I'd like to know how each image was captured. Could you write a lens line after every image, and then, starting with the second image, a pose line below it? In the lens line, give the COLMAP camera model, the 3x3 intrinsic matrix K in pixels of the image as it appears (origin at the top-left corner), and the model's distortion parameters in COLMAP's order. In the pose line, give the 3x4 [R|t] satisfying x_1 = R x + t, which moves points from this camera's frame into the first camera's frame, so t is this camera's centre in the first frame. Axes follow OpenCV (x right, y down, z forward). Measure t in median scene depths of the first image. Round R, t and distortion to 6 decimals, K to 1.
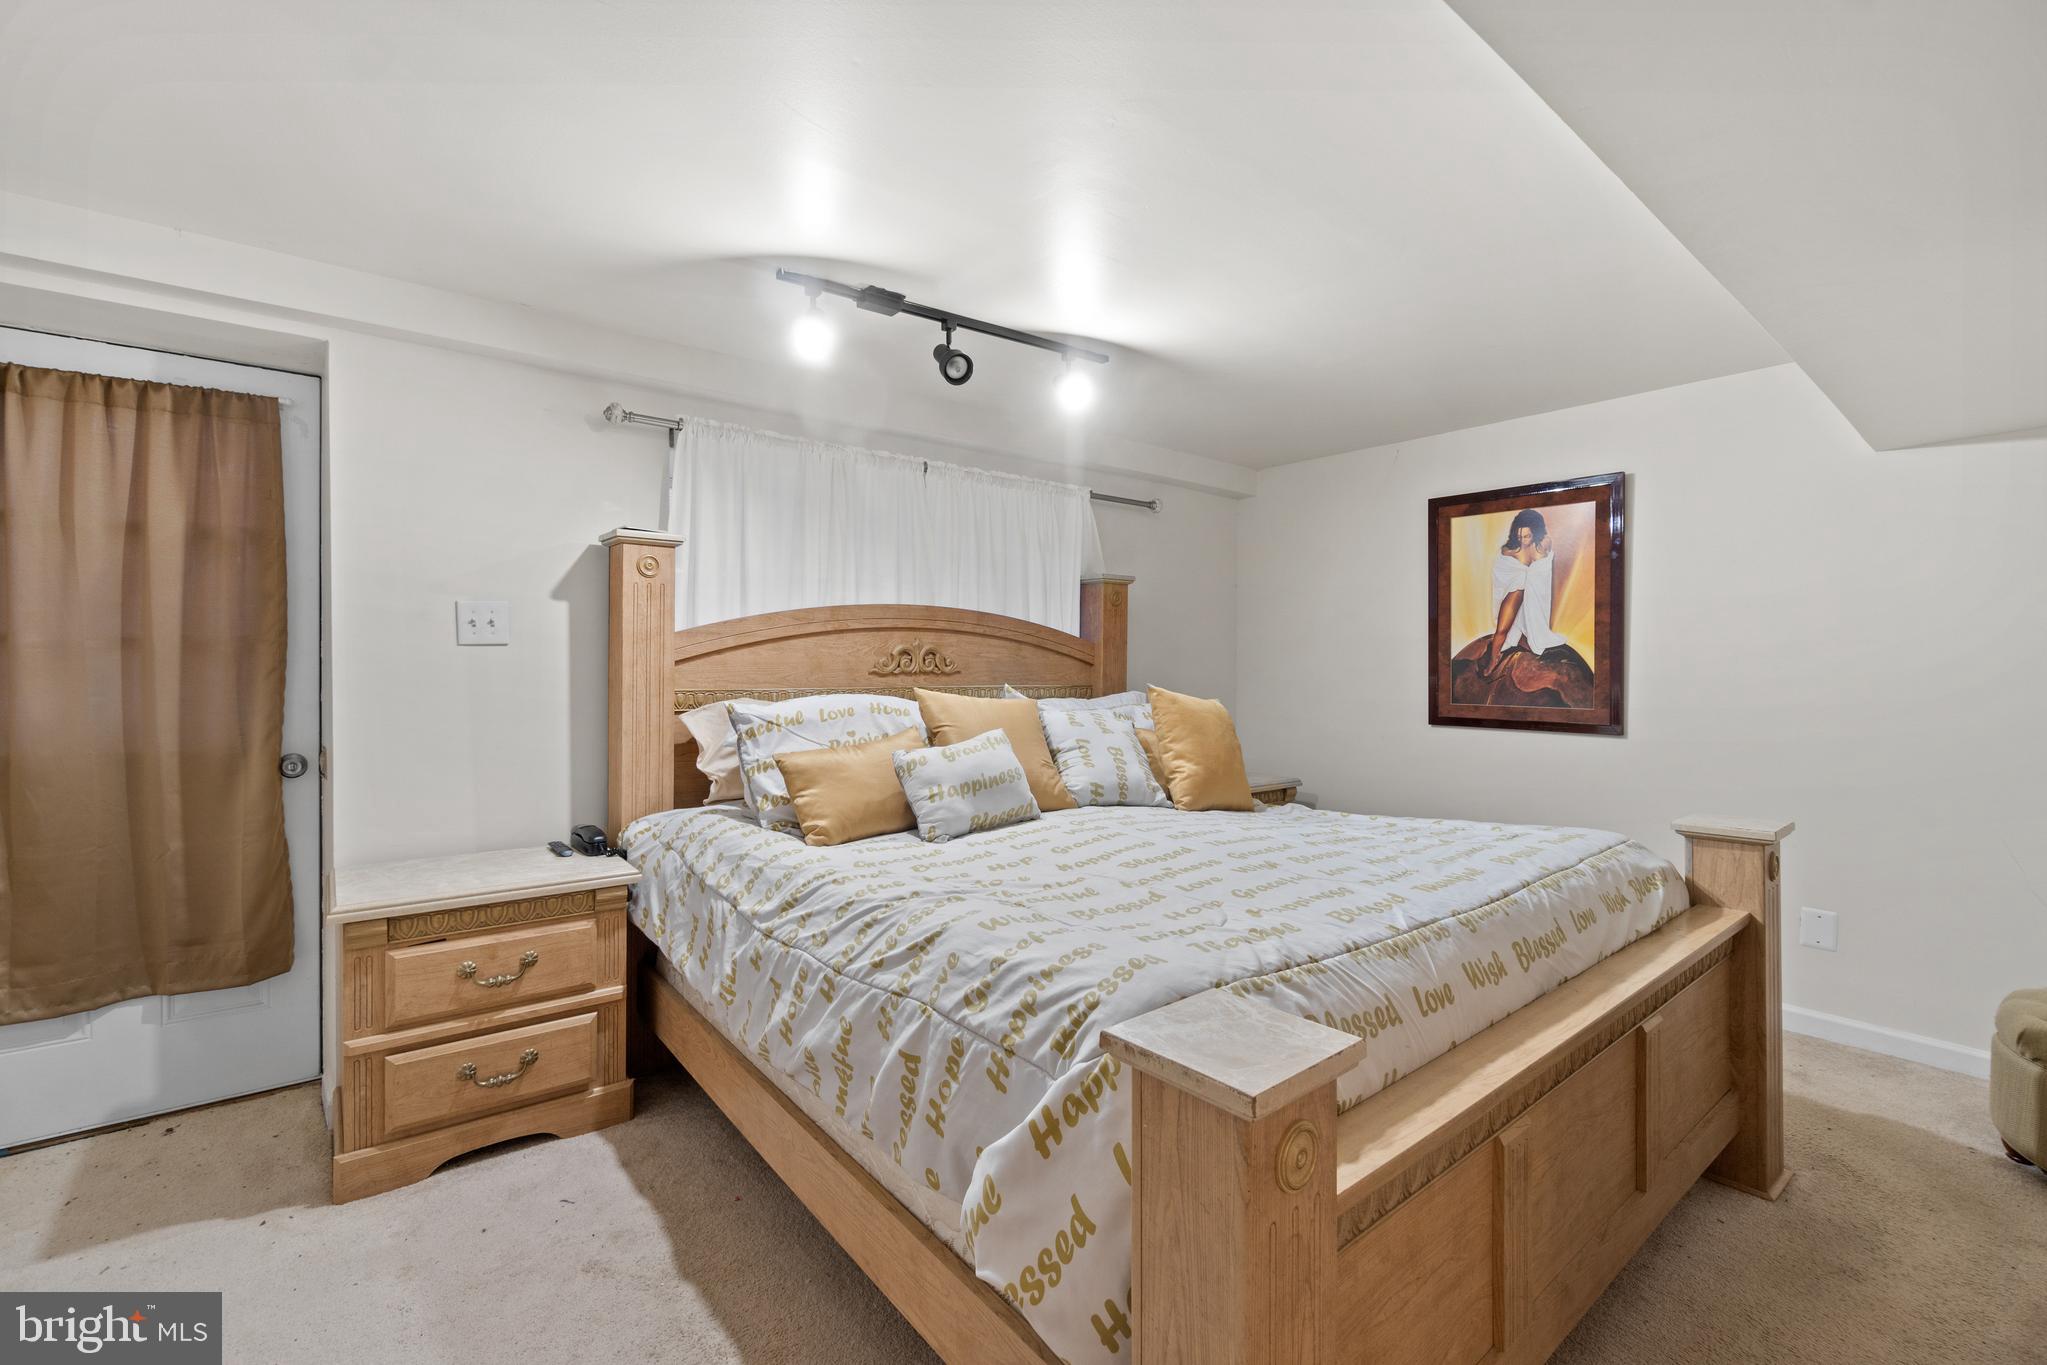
lens RADIAL K [[880.1, 0, 994.6], [0, 880.1, 664.0], [0, 0, 1]] dist [-0.002793, 0.001179]
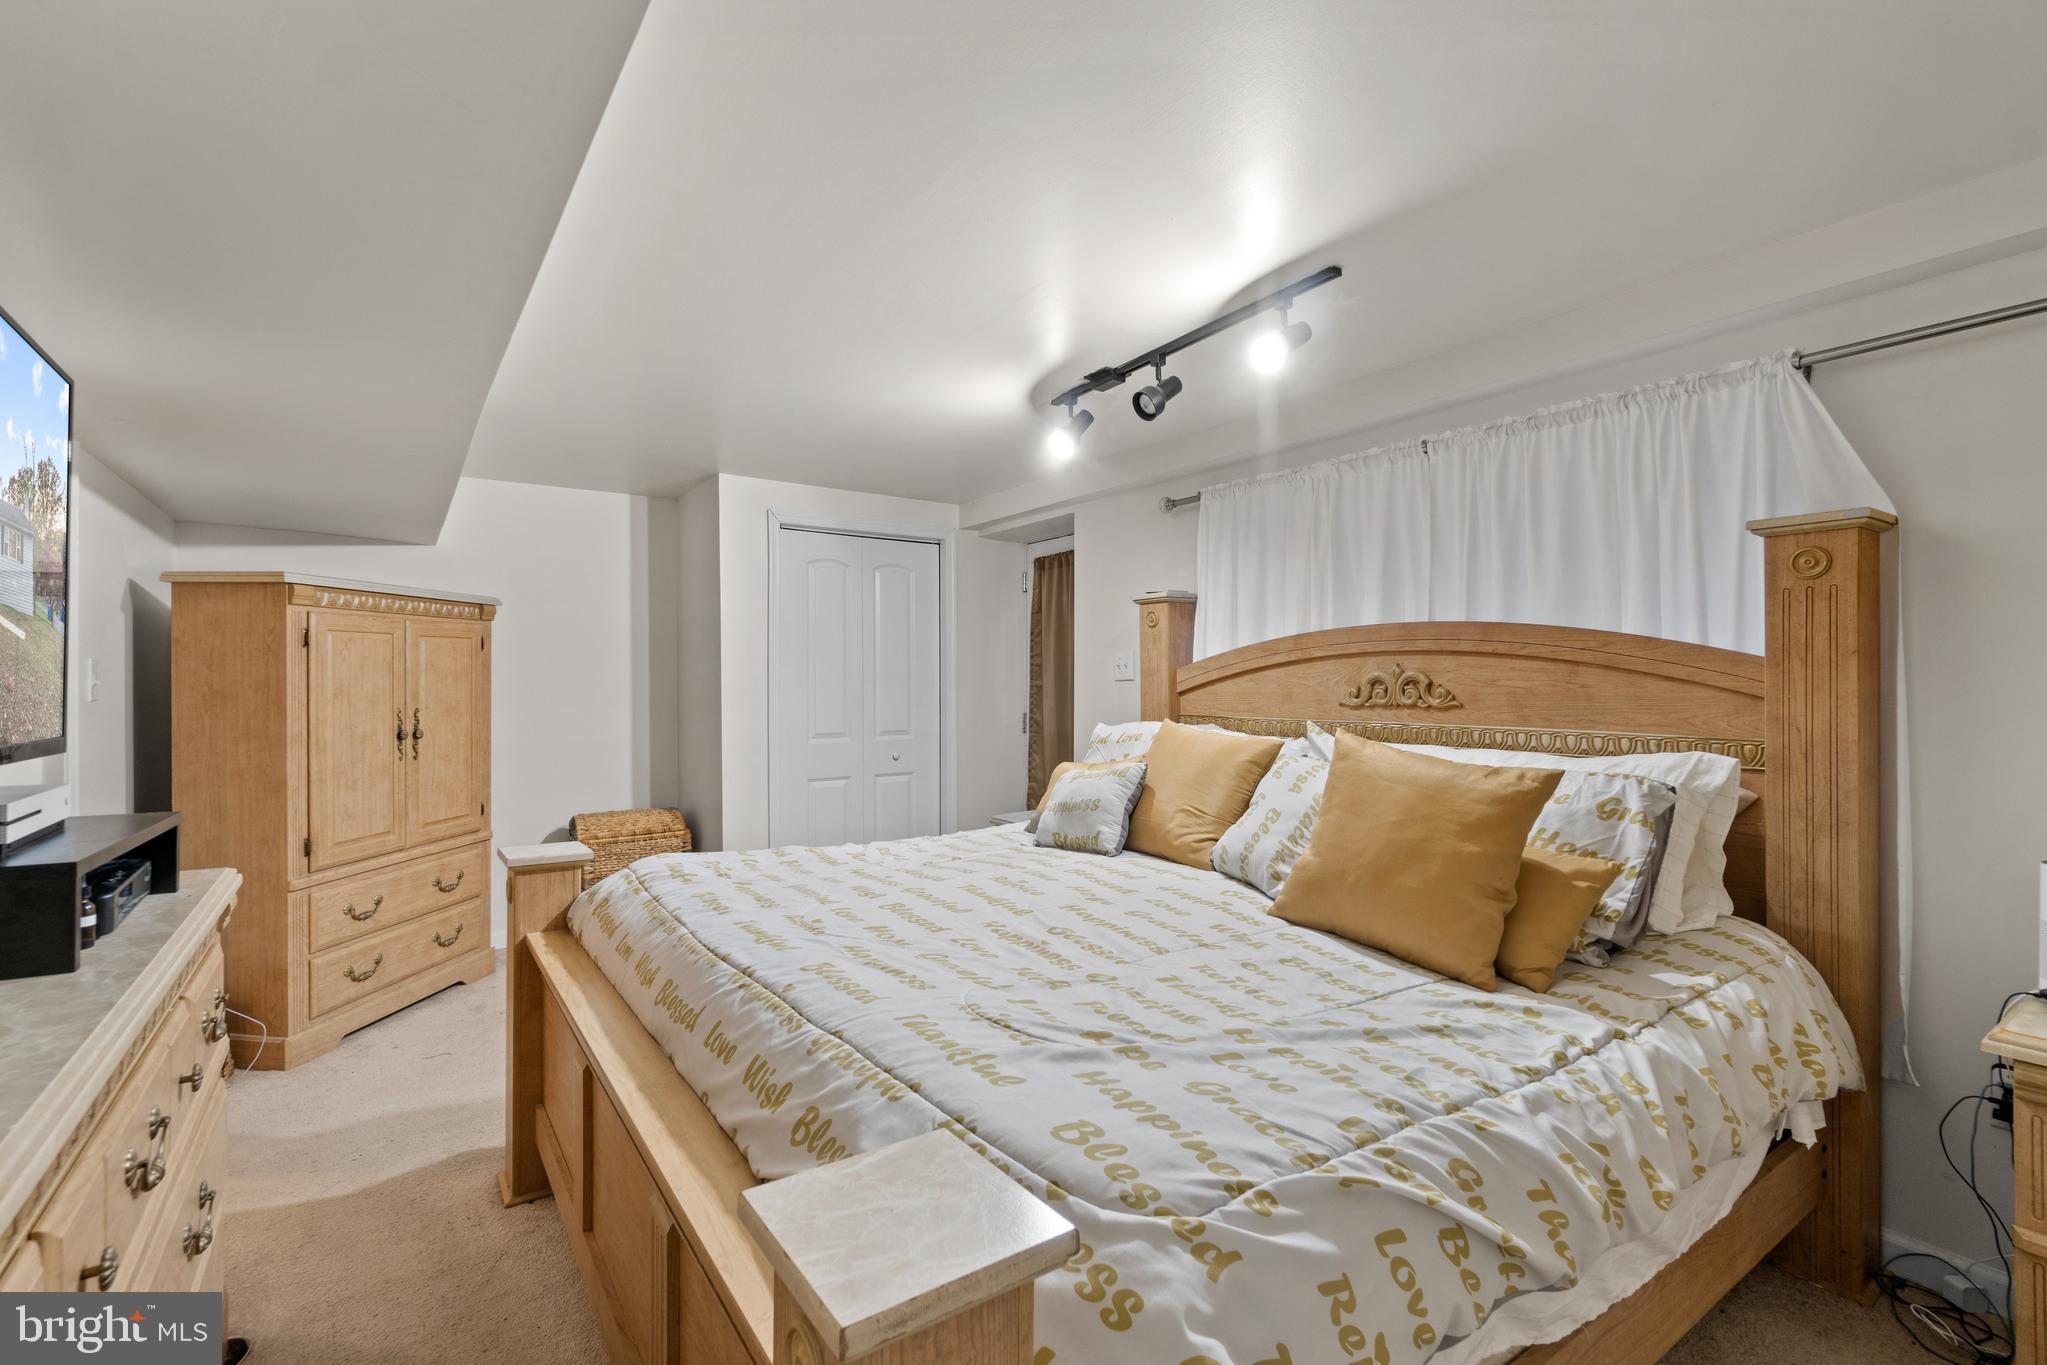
lens RADIAL K [[896.7, 0, 1021.9], [0, 896.7, 682.1], [0, 0, 1]] dist [0.003175, 0.000128]
pose [[-0.046695, -0.007002, -0.998885, 0.997320], [-0.000293, 0.999975, -0.006996, -0.007988], [0.998909, -0.000034, -0.046696, 0.906834]]
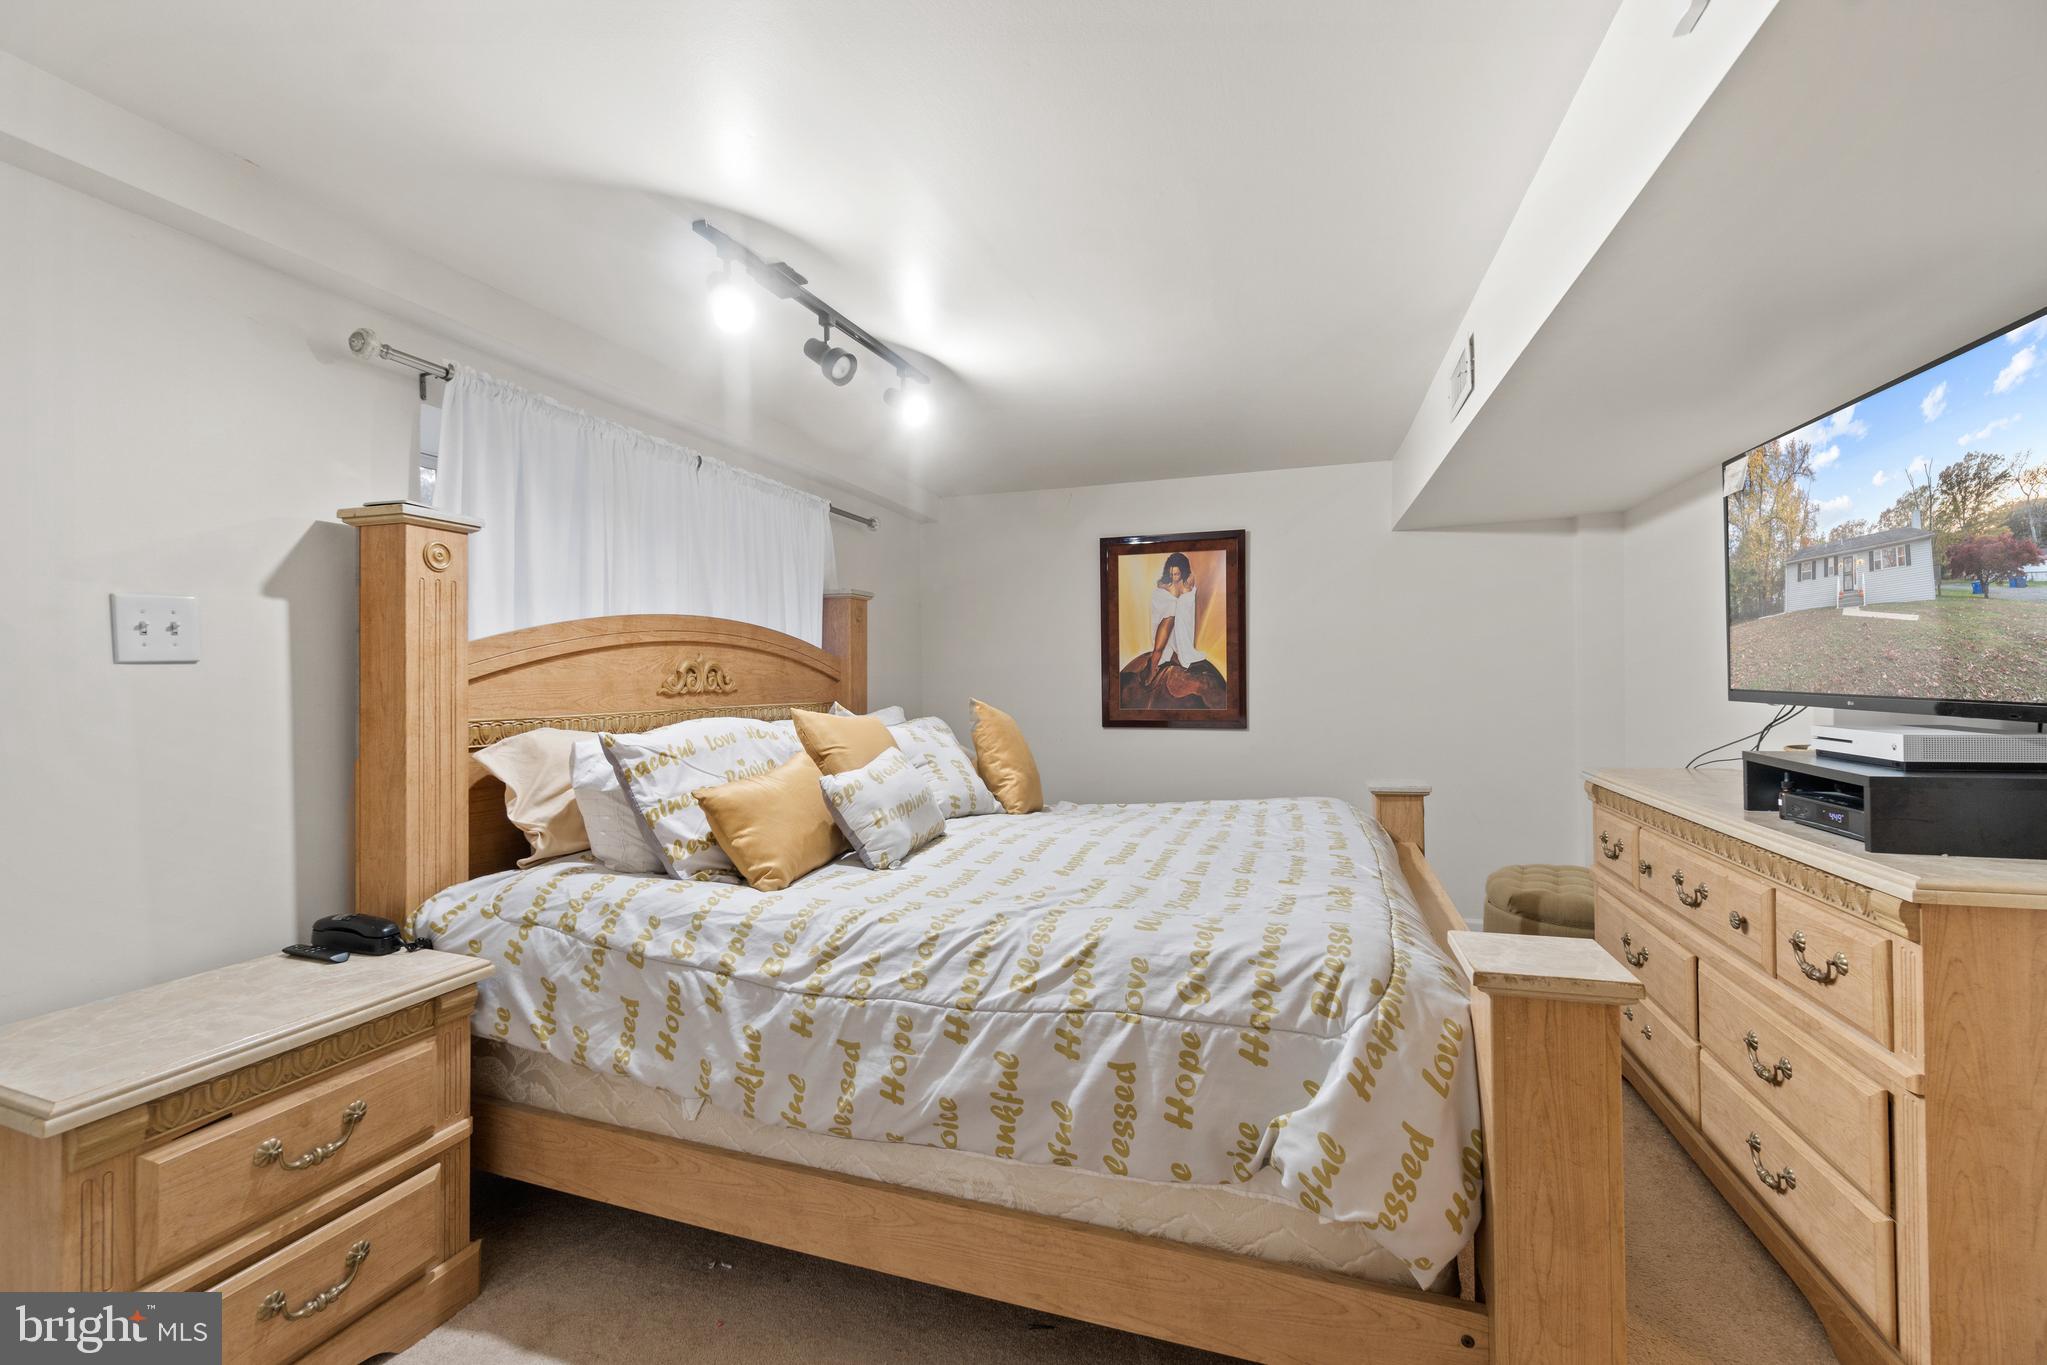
lens RADIAL K [[880.1, 0, 995.3], [0, 880.1, 673.2], [0, 0, 1]] dist [-0.002793, 0.001179]
pose [[0.840322, -0.009139, 0.542011, -0.419128], [0.012693, 0.999915, -0.002820, -0.003905], [-0.541939, 0.009250, 0.840367, 0.120008]]
